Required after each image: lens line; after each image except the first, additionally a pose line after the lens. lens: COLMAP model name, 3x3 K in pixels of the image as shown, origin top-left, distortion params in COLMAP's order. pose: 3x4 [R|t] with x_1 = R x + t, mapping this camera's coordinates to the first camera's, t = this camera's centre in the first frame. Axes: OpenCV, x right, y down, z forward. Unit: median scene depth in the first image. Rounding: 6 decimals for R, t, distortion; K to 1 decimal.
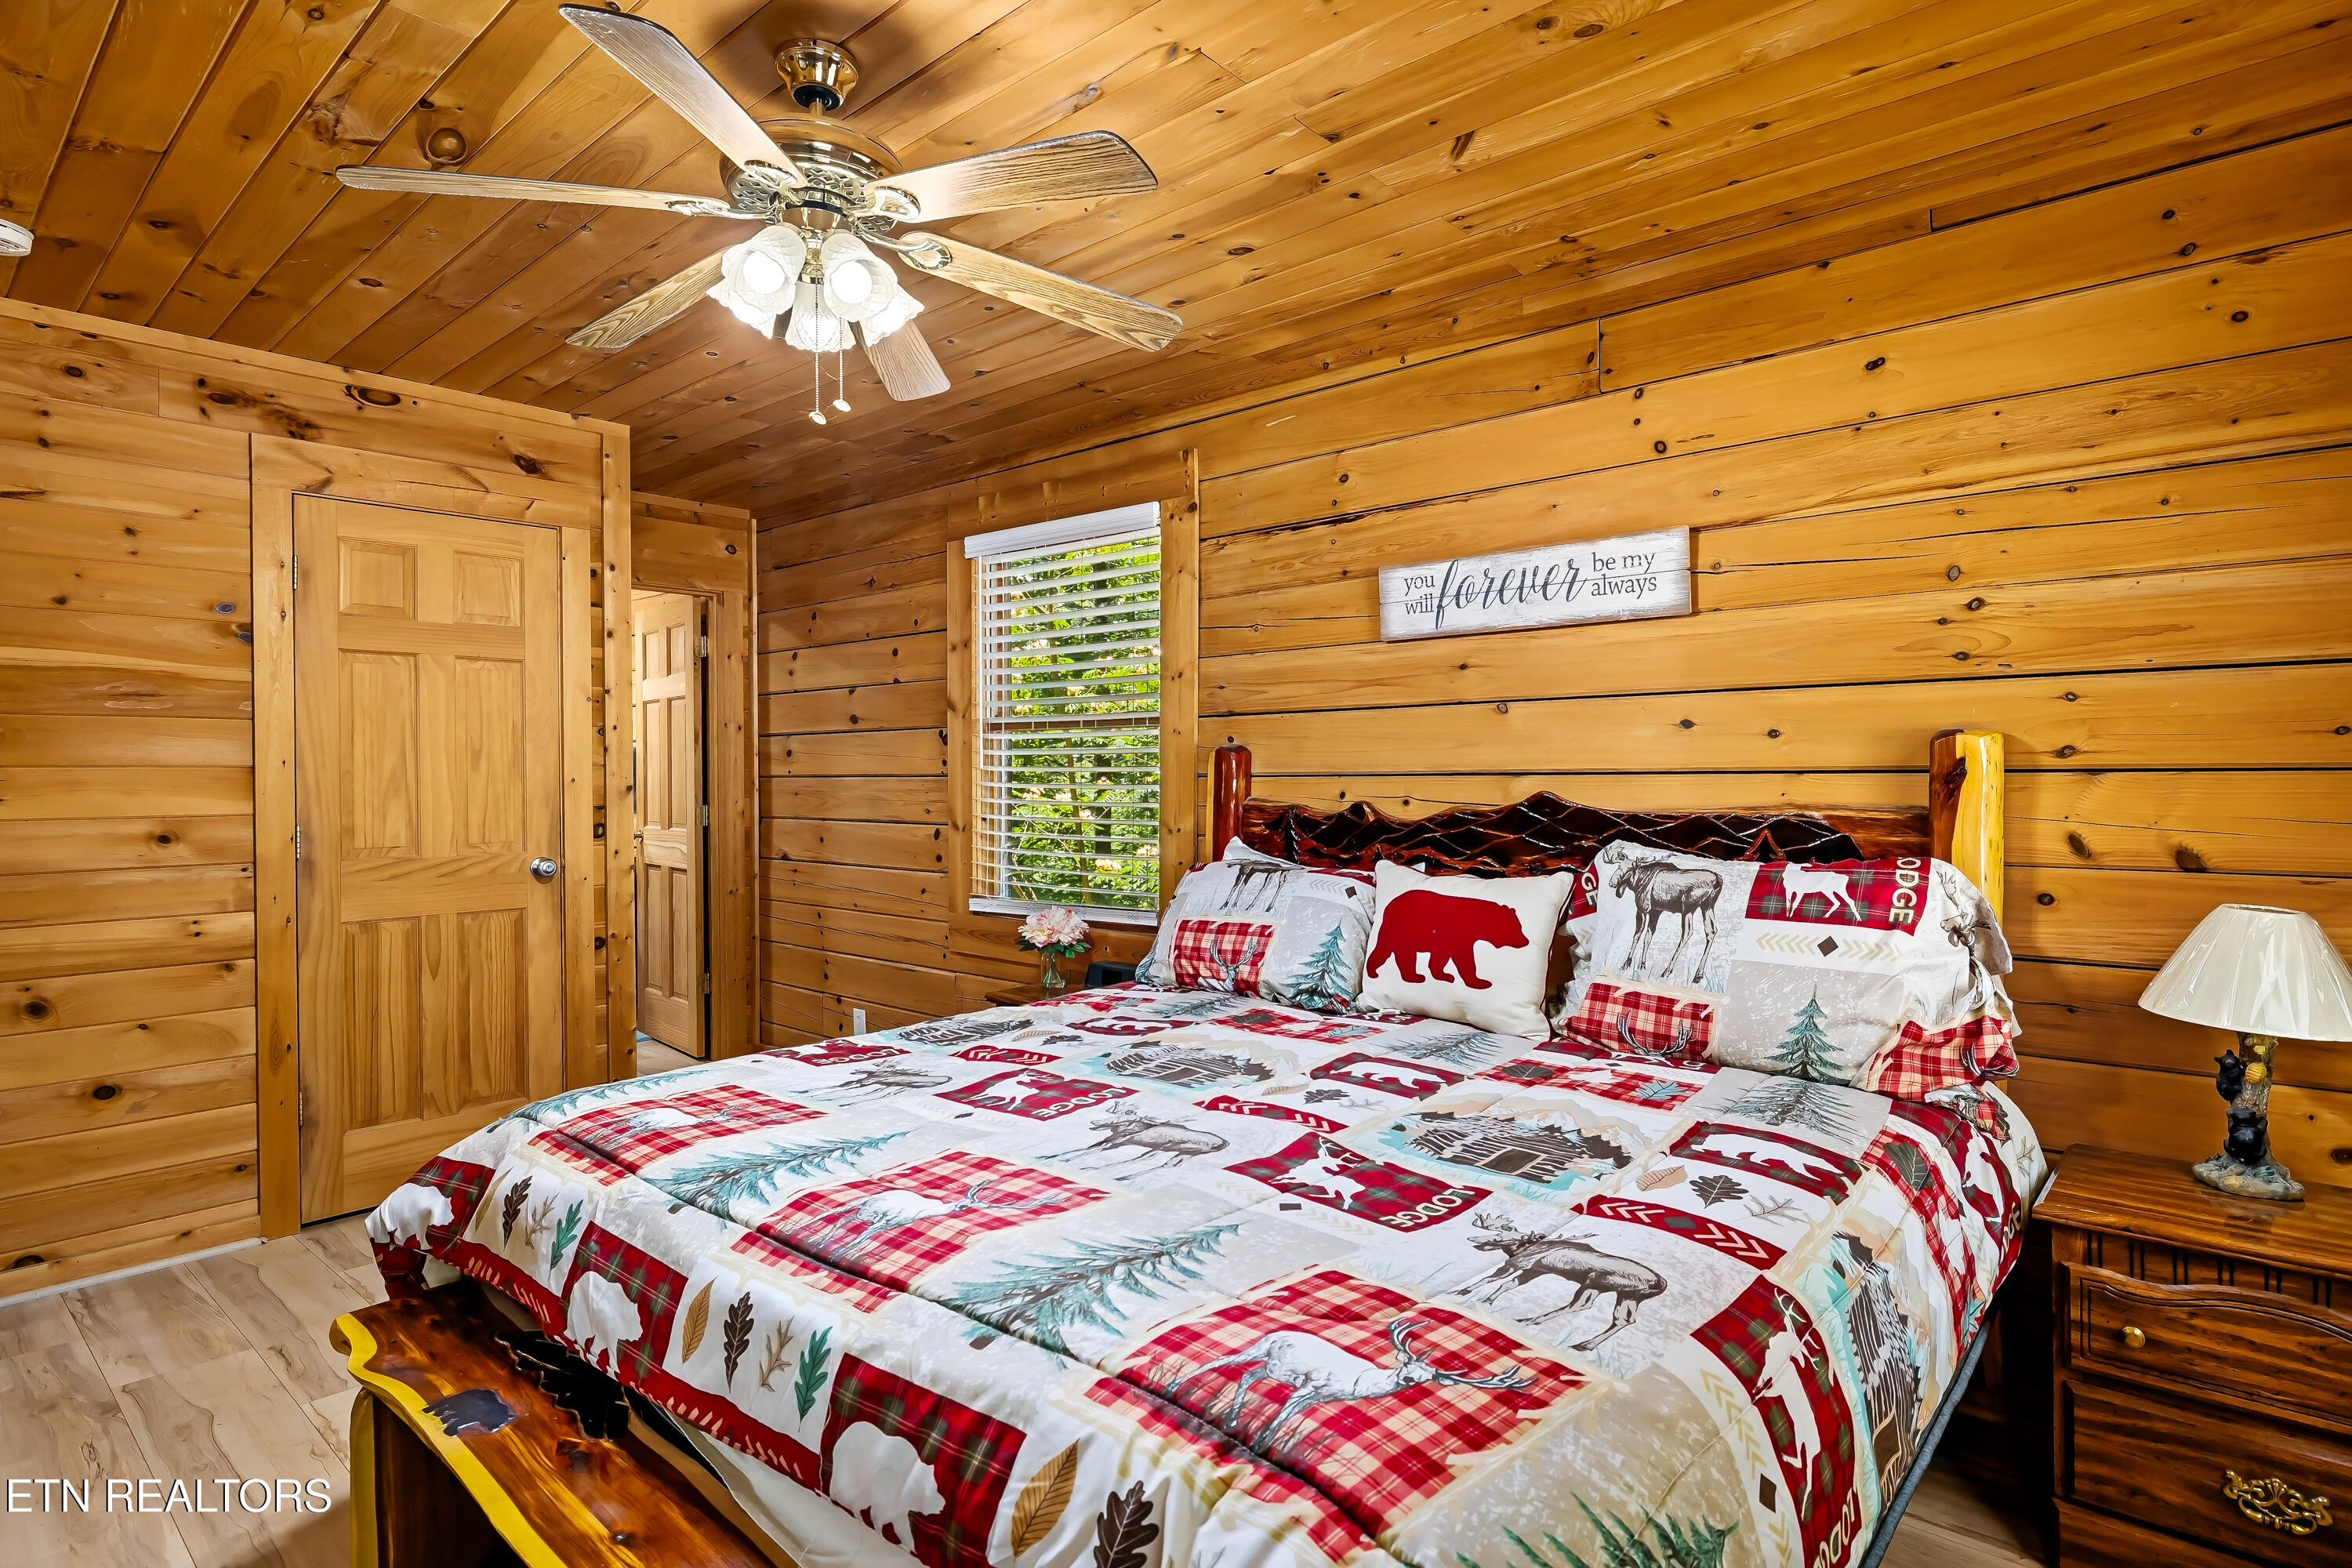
lens RADIAL K [[1218.7, 0, 1160.4], [0, 1218.7, 776.2], [0, 0, 1]] dist [-0.006325, 0.001332]
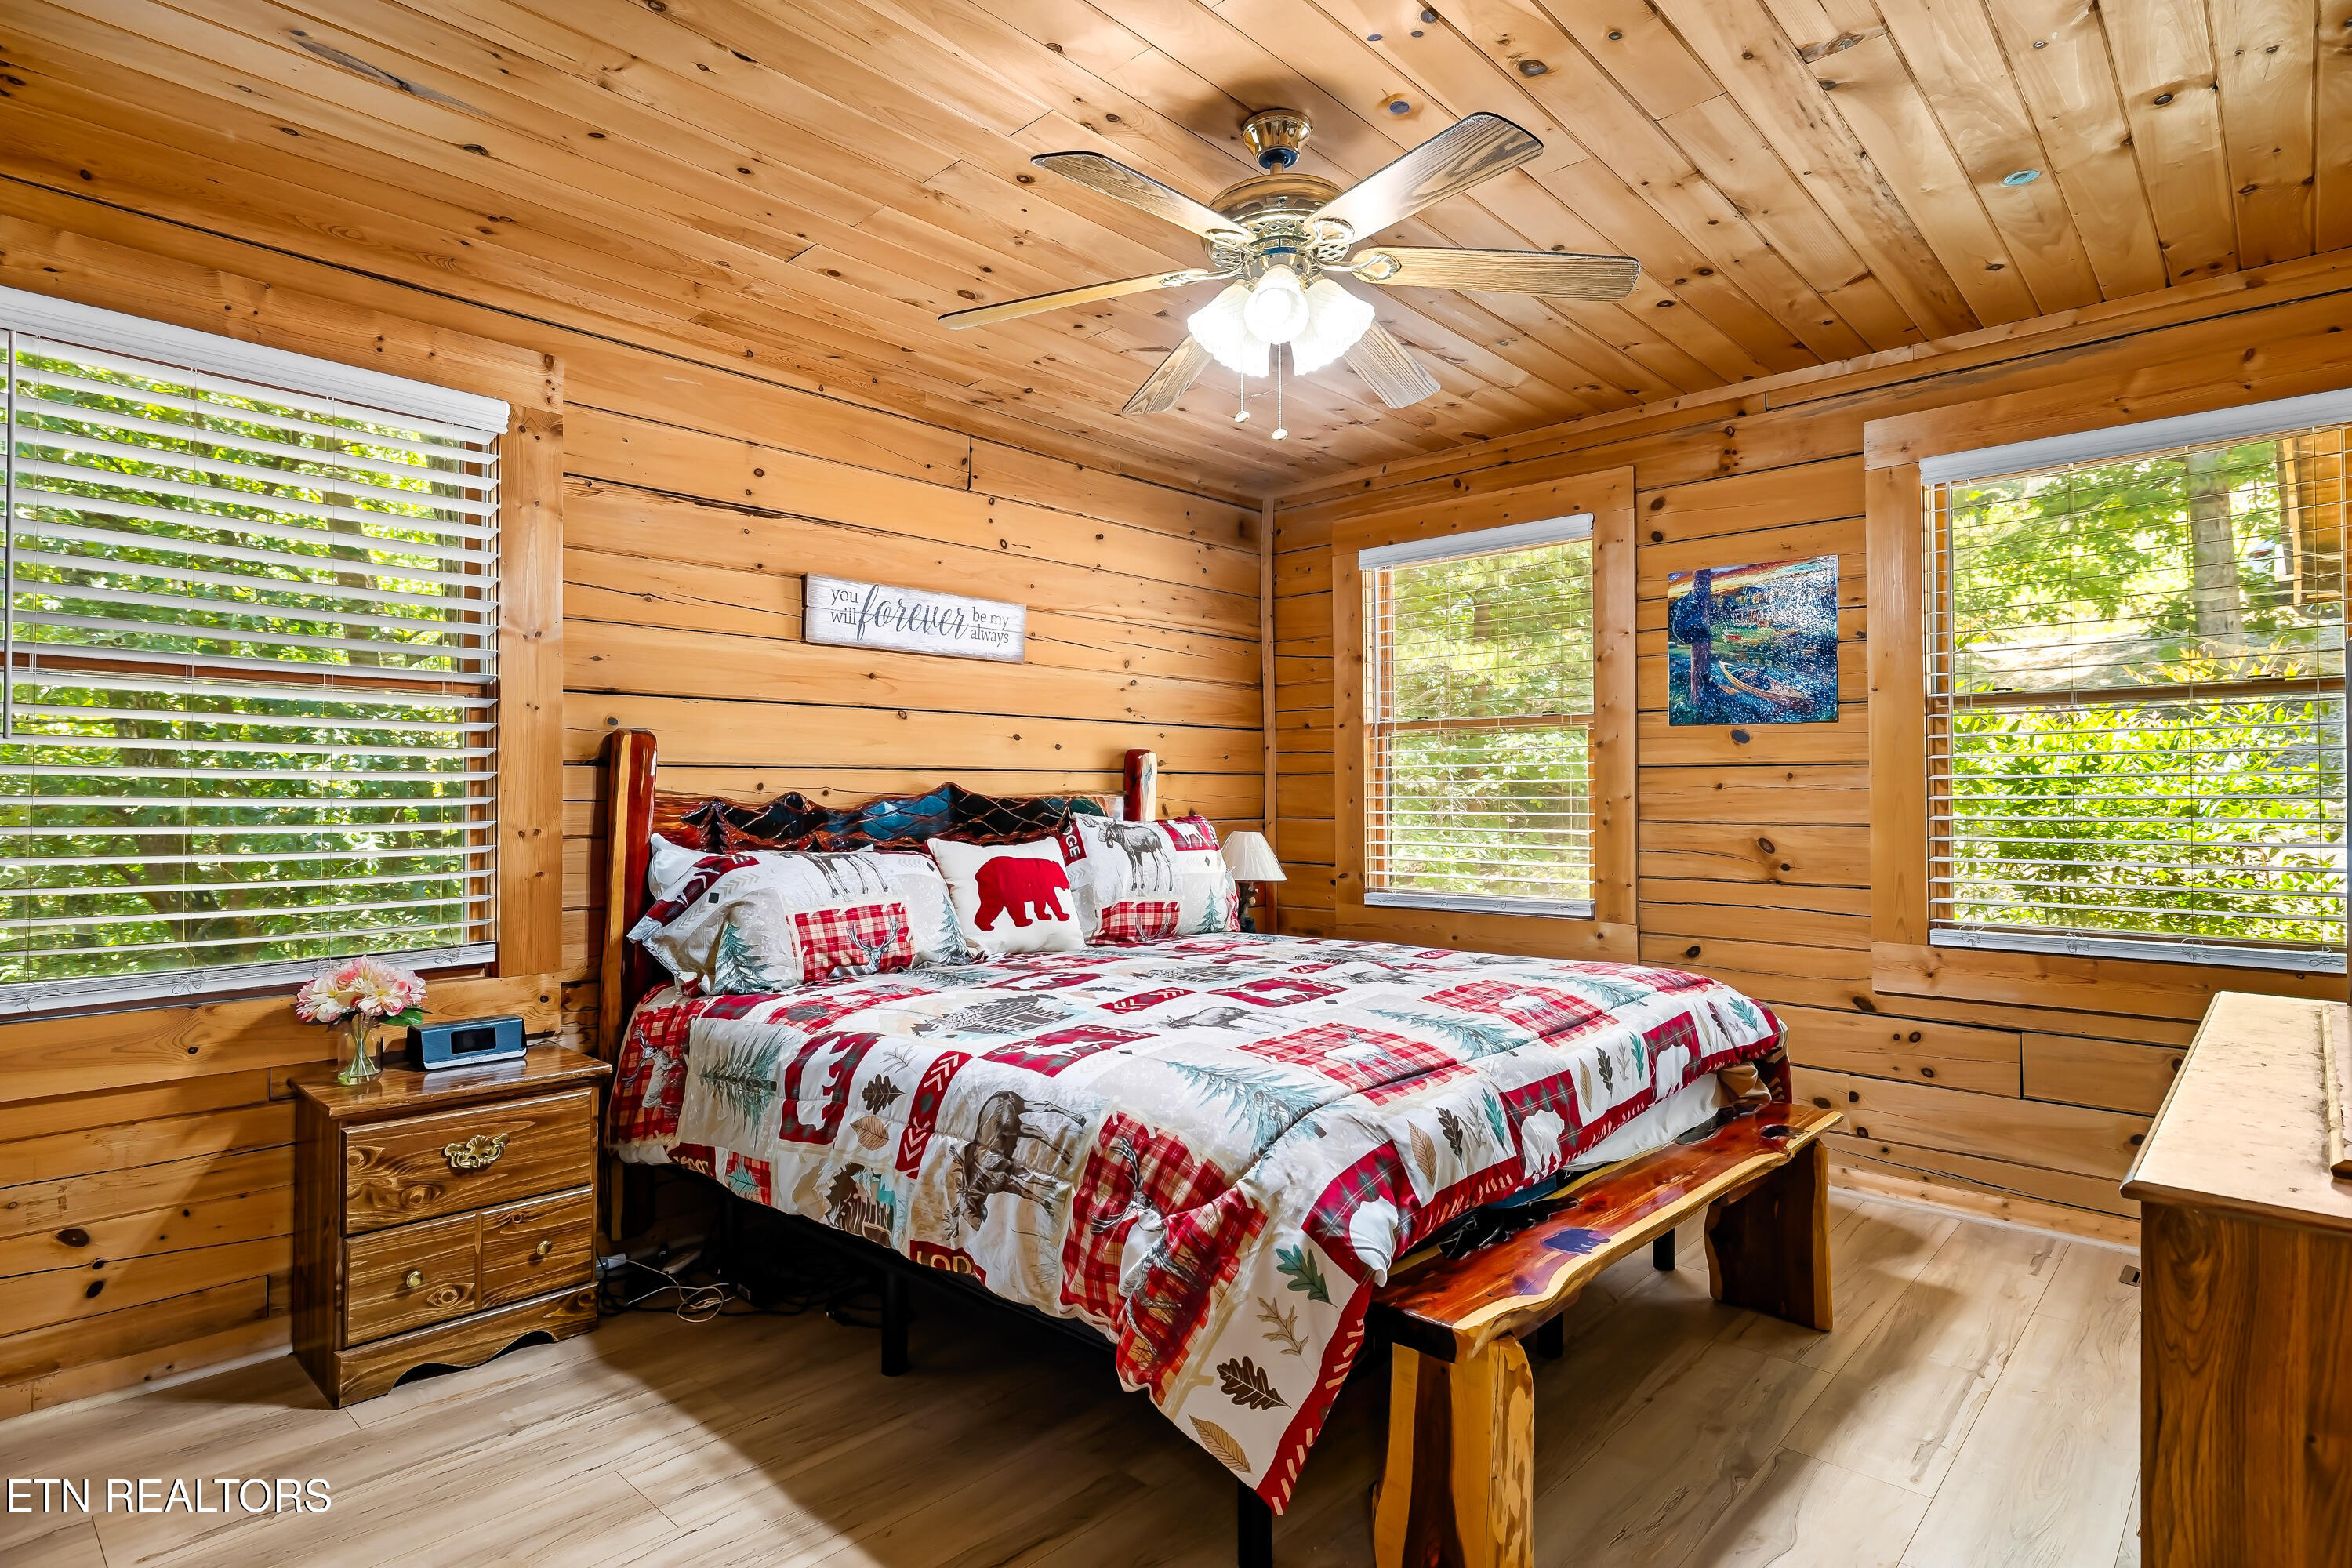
lens RADIAL K [[1218.7, 0, 1169.7], [0, 1218.7, 781.5], [0, 0, 1]] dist [-0.006325, 0.001332]
pose [[0.017219, 0.021326, 0.999624, -0.990407], [0.009396, 0.999725, -0.021490, 0.042036], [-0.999808, 0.009762, 0.017014, 0.757249]]
